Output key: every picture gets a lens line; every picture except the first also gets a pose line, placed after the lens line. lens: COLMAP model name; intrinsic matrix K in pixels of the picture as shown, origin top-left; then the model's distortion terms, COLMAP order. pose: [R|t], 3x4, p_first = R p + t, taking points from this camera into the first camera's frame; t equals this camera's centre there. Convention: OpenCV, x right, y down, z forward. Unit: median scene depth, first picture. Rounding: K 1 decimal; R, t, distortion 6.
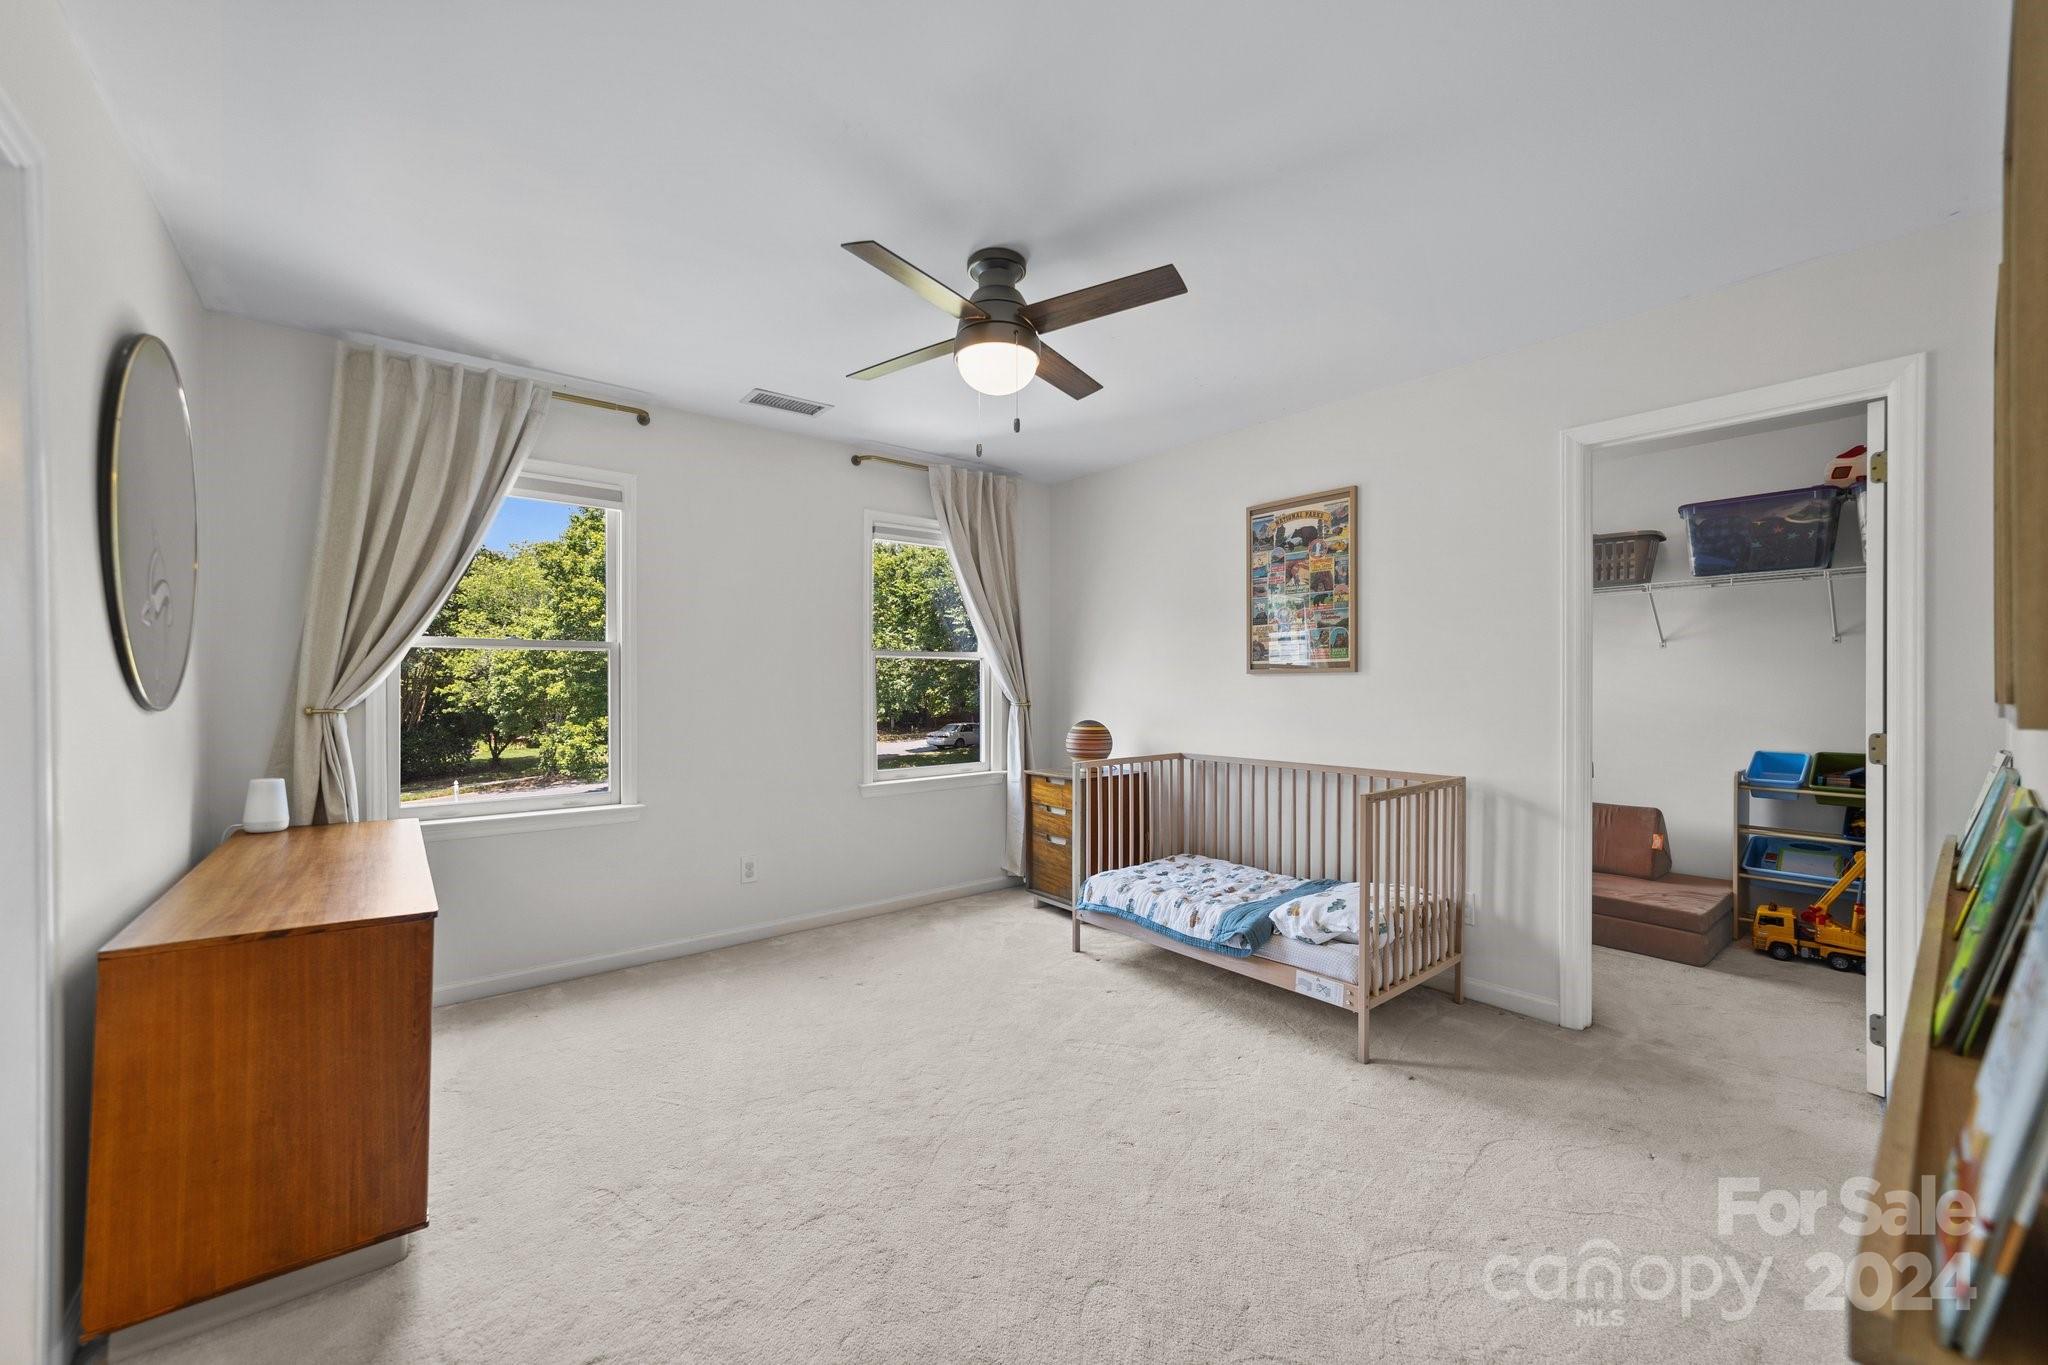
lens RADIAL K [[795.2, 0, 1020.5], [0, 795.2, 689.6], [0, 0, 1]] dist [-0.022926, 0.011158]
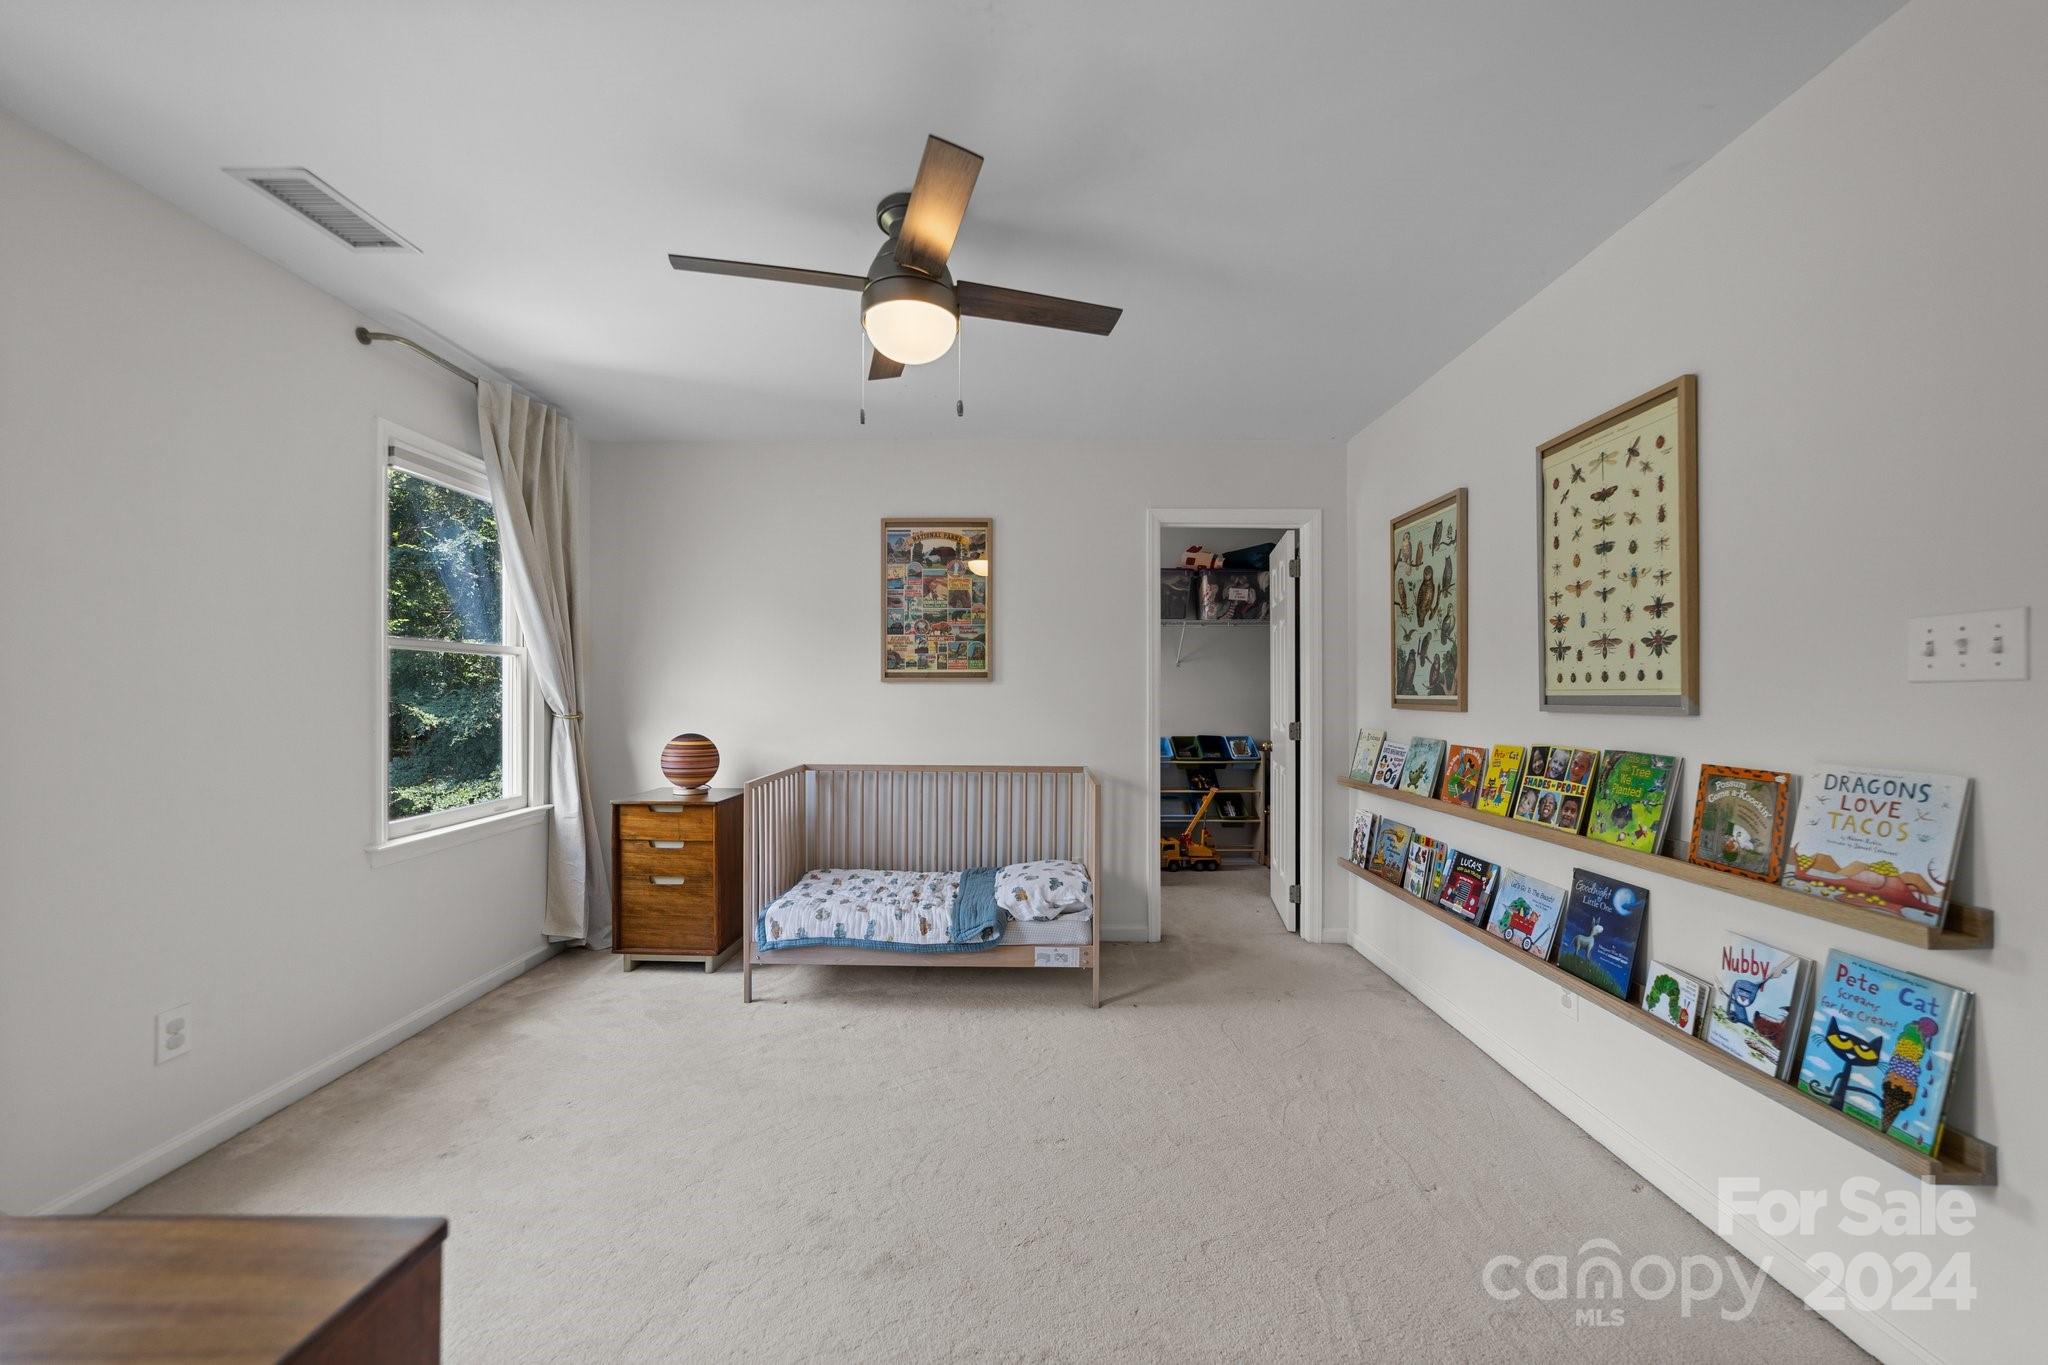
lens RADIAL K [[795.2, 0, 1020.5], [0, 795.2, 689.6], [0, 0, 1]] dist [-0.022926, 0.011158]
pose [[0.637338, 0.005190, 0.770567, -0.413742], [-0.000086, 0.999978, -0.006664, -0.003080], [-0.770584, 0.004181, 0.637324, 0.229593]]
